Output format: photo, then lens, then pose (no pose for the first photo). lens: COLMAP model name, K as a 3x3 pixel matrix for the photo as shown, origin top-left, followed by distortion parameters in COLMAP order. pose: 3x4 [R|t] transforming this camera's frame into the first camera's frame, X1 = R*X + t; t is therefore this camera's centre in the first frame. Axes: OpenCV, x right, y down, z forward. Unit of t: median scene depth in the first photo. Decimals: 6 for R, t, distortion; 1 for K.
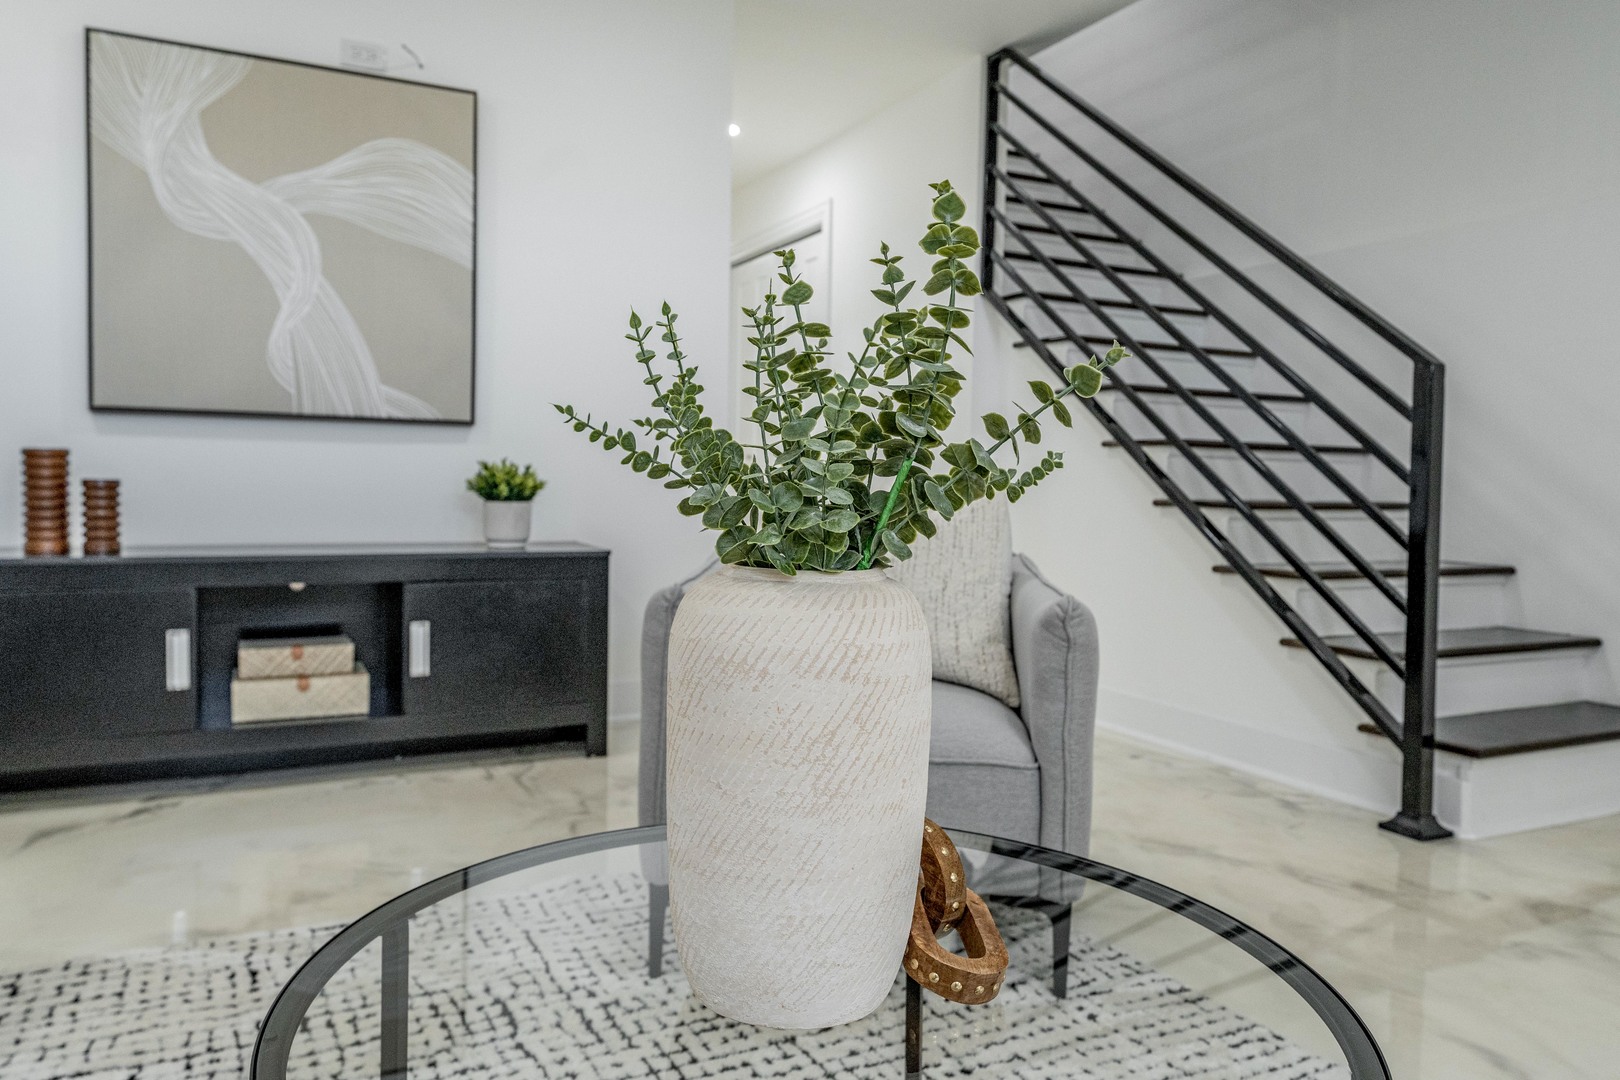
lens RADIAL K [[1138.2, 0, 810.0], [0, 1138.2, 540.0], [0, 0, 1]] dist [0.006635, -0.001772]
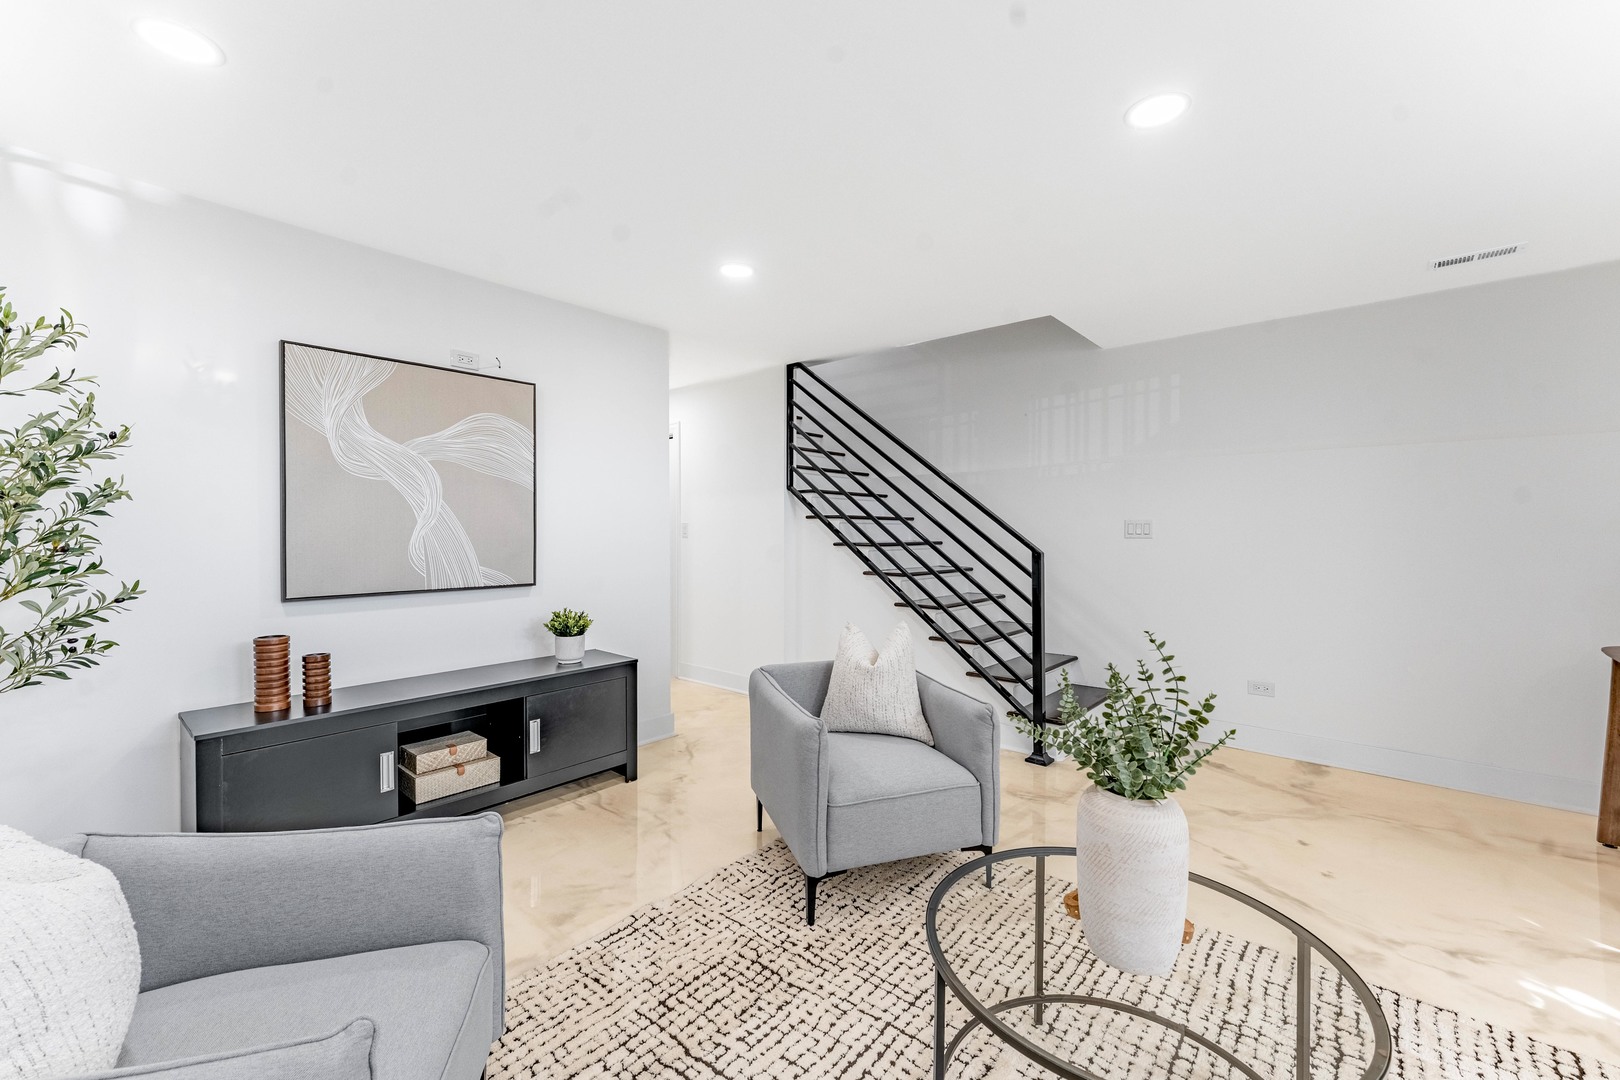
lens RADIAL K [[667.8, 0, 820.4], [0, 667.8, 534.5], [0, 0, 1]] dist [0.002538, -0.000198]
pose [[0.920125, -0.020433, 0.391091, -0.329635], [0.036730, 0.998739, -0.034236, -0.141843], [-0.389898, 0.045866, 0.919715, -0.046358]]
